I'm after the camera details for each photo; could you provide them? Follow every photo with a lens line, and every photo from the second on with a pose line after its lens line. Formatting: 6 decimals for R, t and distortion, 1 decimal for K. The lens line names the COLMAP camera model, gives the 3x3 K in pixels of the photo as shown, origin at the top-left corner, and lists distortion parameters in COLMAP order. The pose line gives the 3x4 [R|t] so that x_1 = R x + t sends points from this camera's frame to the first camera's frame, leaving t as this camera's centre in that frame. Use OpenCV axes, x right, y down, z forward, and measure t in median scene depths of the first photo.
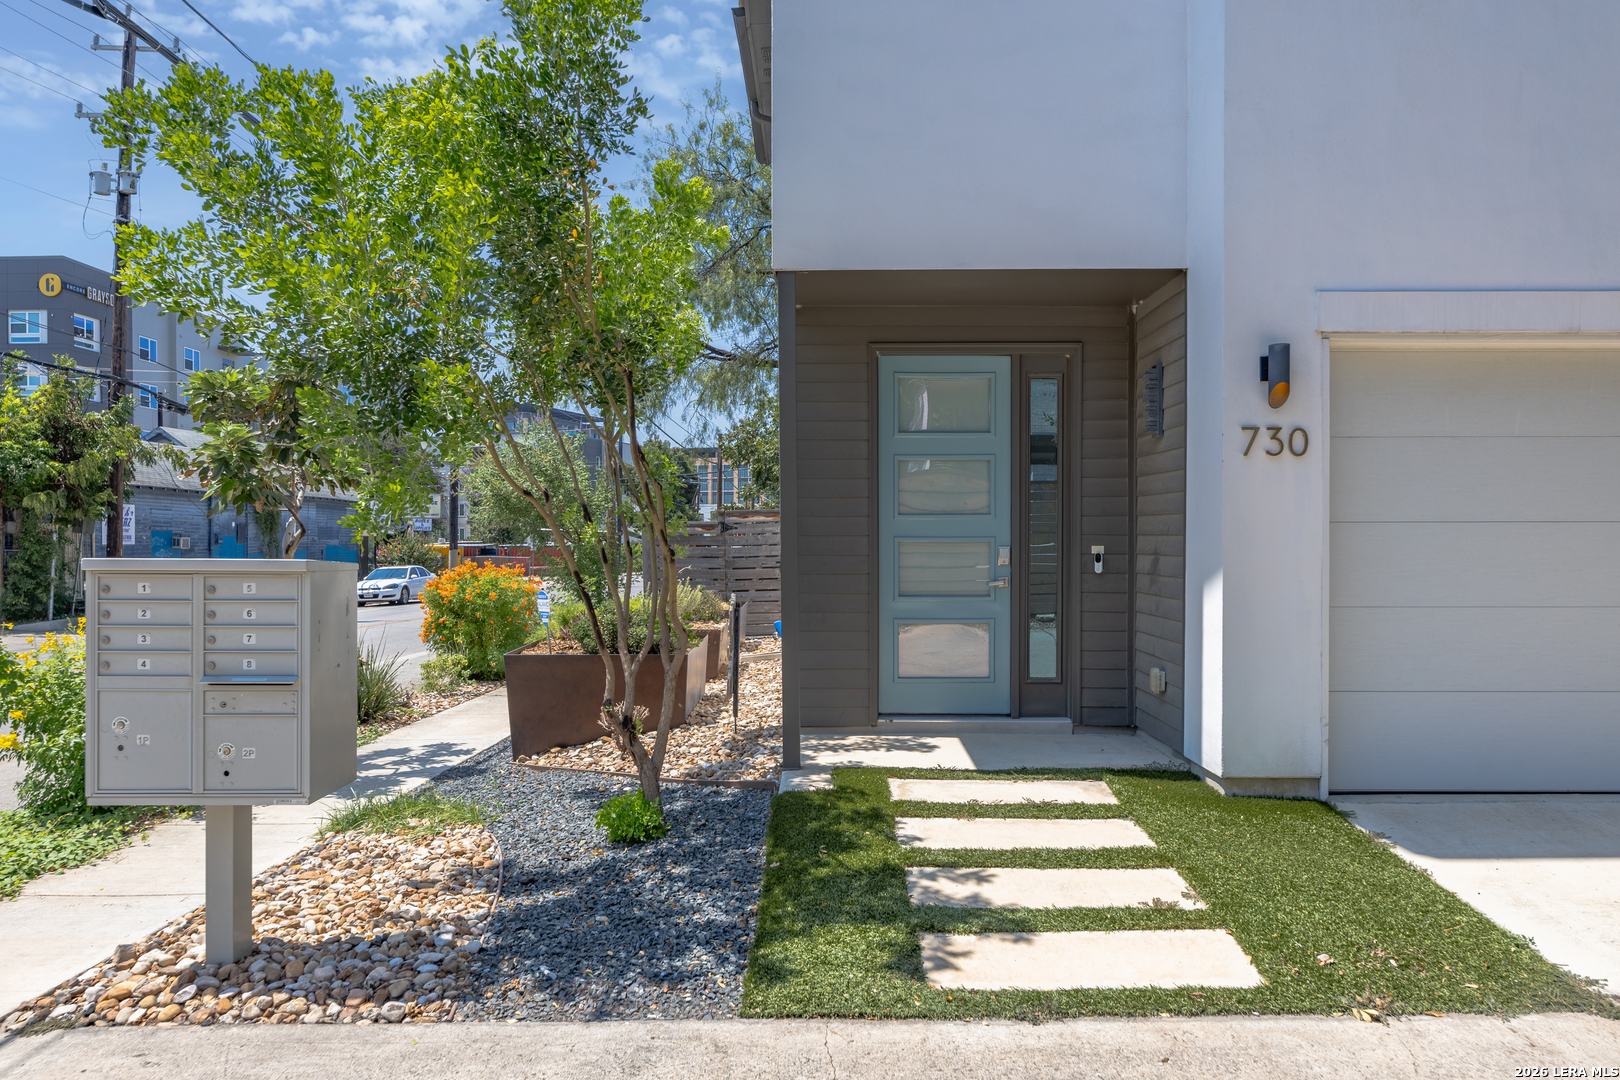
lens RADIAL K [[1053.2, 0, 813.2], [0, 1053.2, 558.5], [0, 0, 1]] dist [-0.000972, -0.000083]
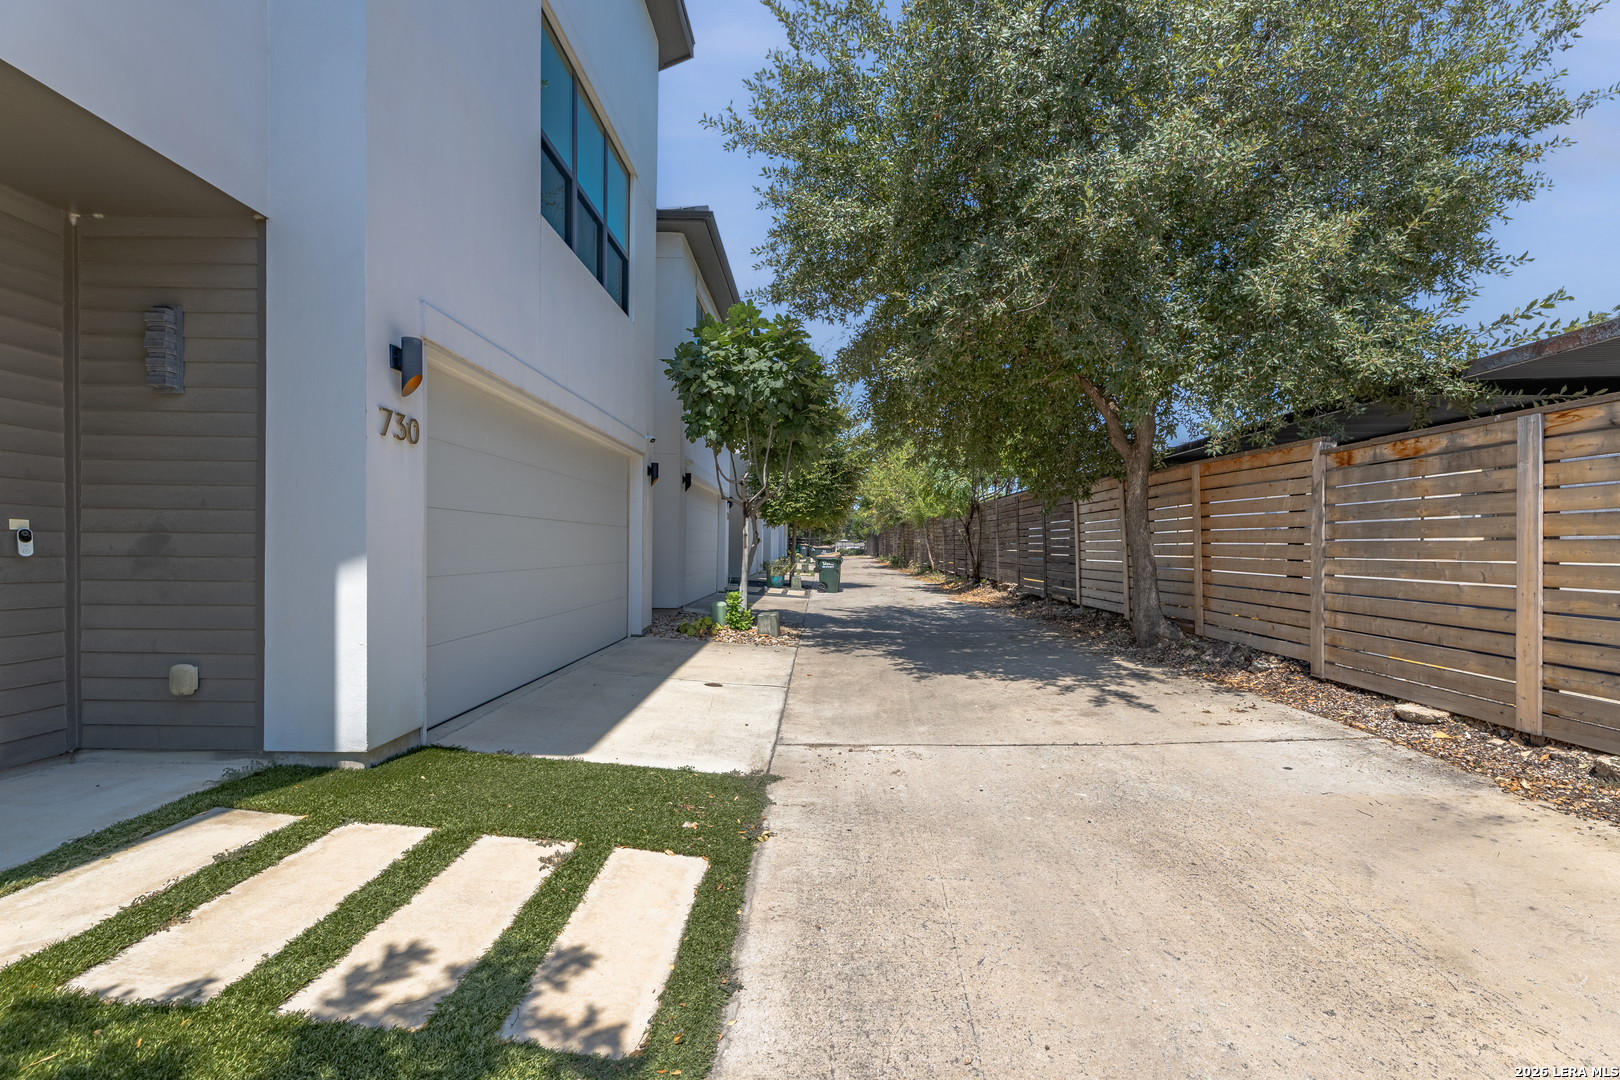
lens RADIAL K [[677.5, 0, 819.3], [0, 677.5, 556.0], [0, 0, 1]] dist [-0.000545, 0.000251]
pose [[-0.010612, -0.011848, 0.999874, -0.339306], [0.010517, 0.999873, 0.011959, 0.022600], [-0.999888, 0.010643, -0.010486, 0.740879]]
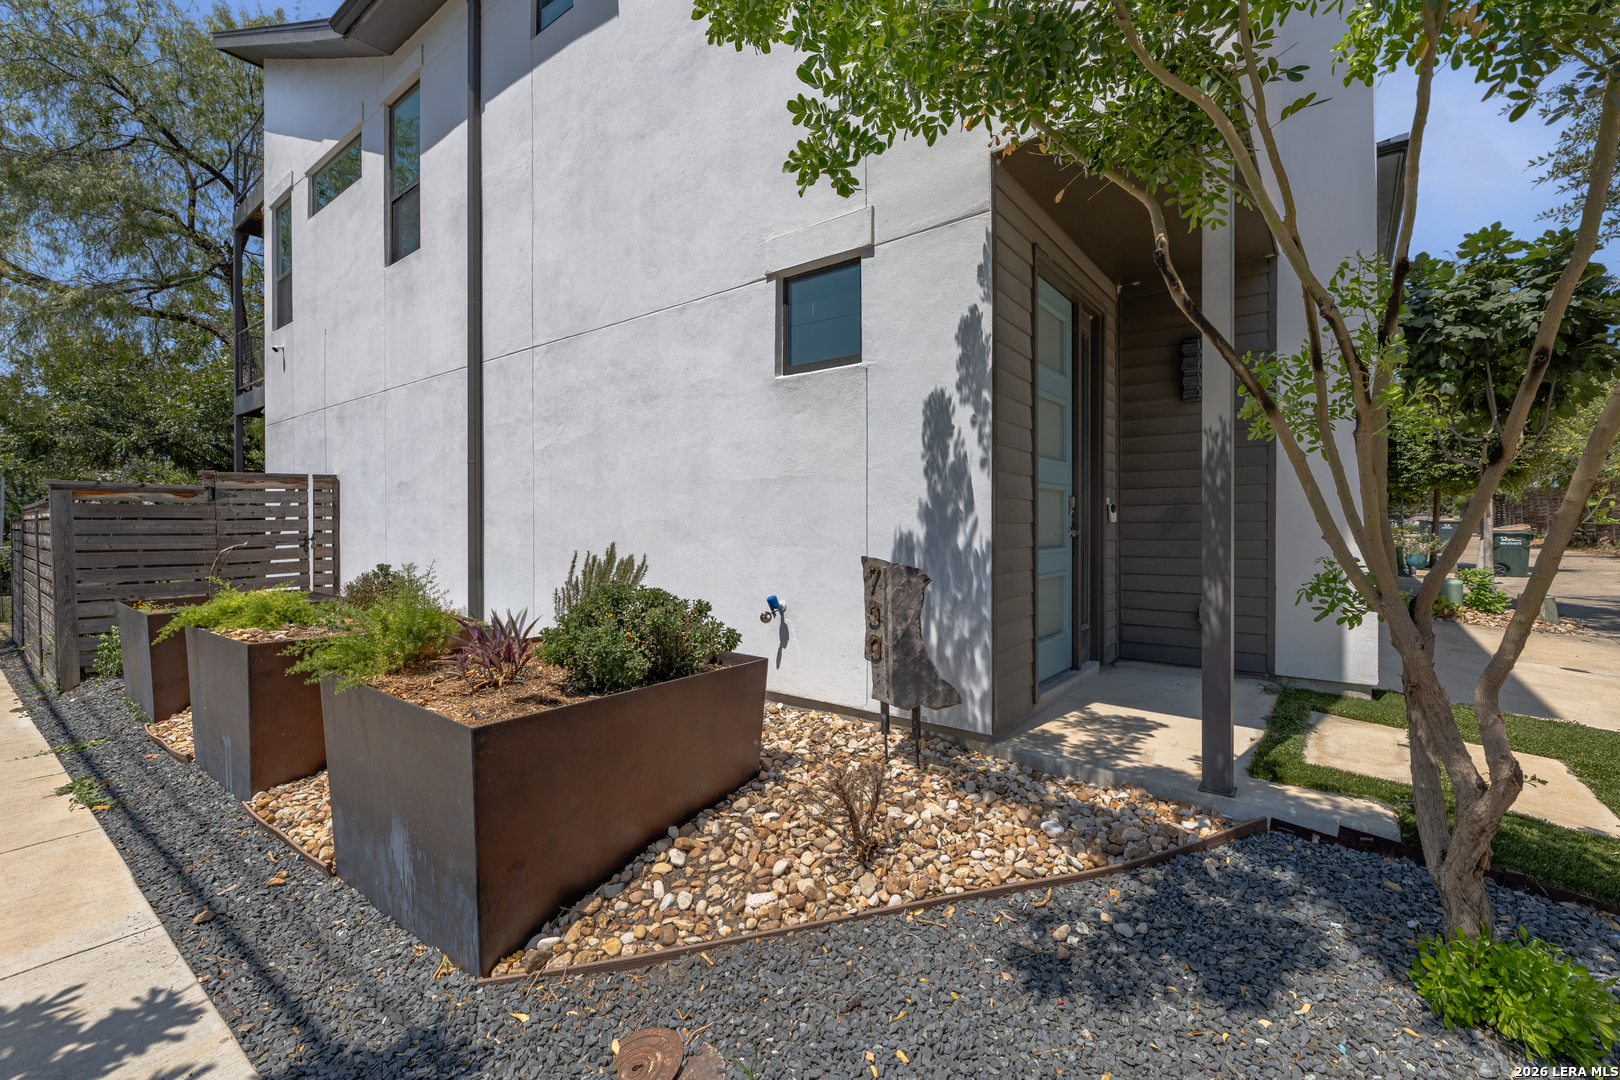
lens RADIAL K [[680.1, 0, 804.6], [0, 680.1, 529.6], [0, 0, 1]] dist [-0.000448, 0.000030]
pose [[0.608221, -0.004442, 0.793755, -0.781407], [0.022130, 0.999691, -0.011363, 0.035858], [-0.793459, 0.024477, 0.608132, 1.346460]]
